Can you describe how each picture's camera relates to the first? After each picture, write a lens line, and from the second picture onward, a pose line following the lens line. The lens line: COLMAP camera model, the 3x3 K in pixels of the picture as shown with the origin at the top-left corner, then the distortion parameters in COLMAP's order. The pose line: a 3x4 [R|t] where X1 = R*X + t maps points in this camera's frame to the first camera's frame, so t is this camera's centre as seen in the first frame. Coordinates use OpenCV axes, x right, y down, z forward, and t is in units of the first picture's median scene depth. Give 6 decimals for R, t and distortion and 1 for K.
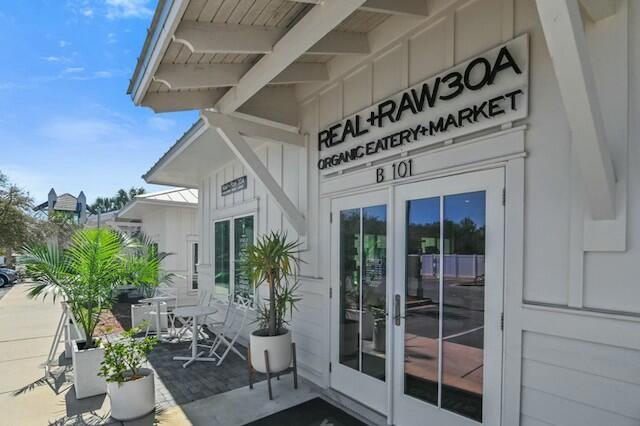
lens RADIAL K [[325.4, 0, 320.0], [0, 325.4, 213.0], [0, 0, 1]] dist [0.000473, 0.000073]
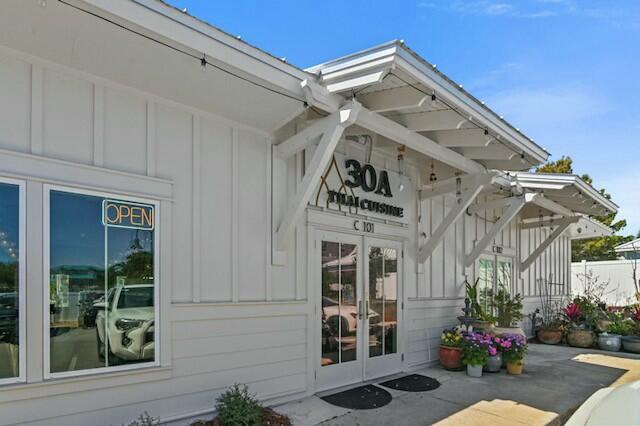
lens RADIAL K [[325.4, 0, 320.0], [0, 325.4, 213.0], [0, 0, 1]] dist [0.000473, 0.000073]
pose [[-0.020977, 0.147601, 0.988825, -1.187281], [-0.177701, 0.972744, -0.148970, 0.075259], [-0.983861, -0.178840, 0.005823, 1.052613]]
